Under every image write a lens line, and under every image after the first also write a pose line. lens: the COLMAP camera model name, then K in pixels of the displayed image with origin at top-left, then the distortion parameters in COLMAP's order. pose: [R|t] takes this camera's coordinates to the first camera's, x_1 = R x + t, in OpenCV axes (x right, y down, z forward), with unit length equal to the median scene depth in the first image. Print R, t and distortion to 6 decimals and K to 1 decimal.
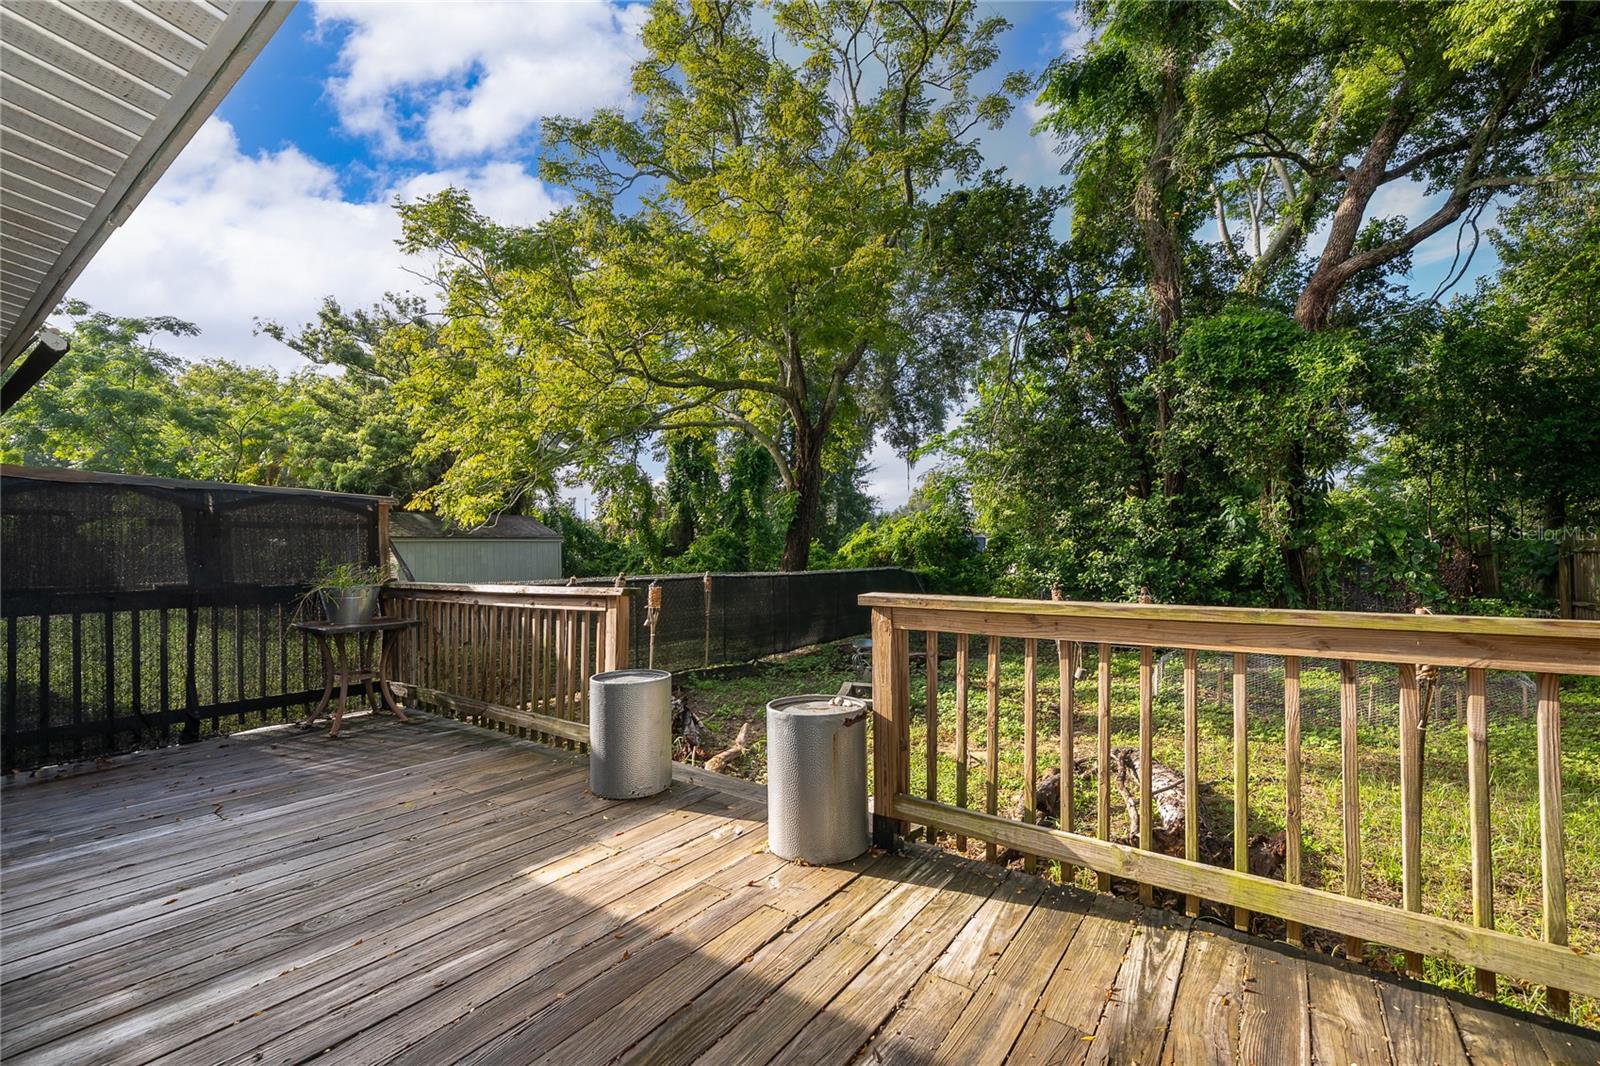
lens RADIAL K [[645.3, 0, 796.7], [0, 645.3, 538.3], [0, 0, 1]] dist [-0.002844, 0.000098]
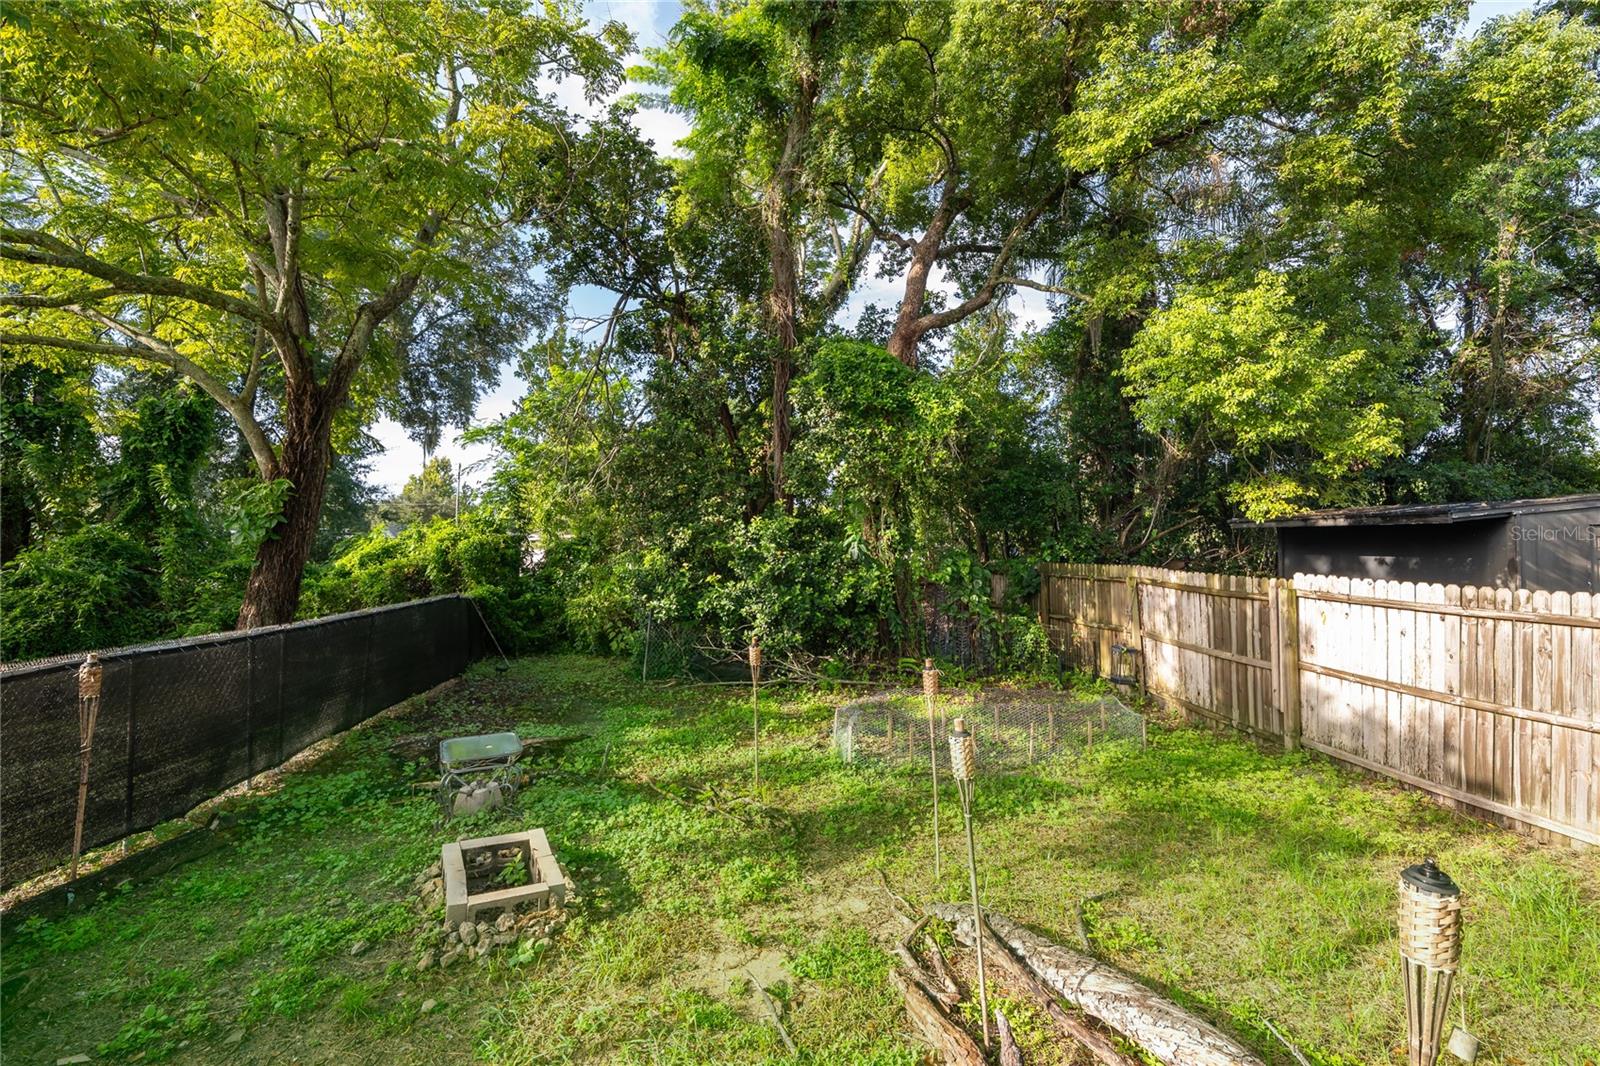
lens RADIAL K [[662.9, 0, 799.6], [0, 662.9, 519.9], [0, 0, 1]] dist [-0.005030, 0.000047]
pose [[0.758381, 0.037826, 0.650713, -0.038626], [-0.020672, 0.999208, -0.033992, -0.022604], [-0.651484, 0.012328, 0.758563, 0.188671]]
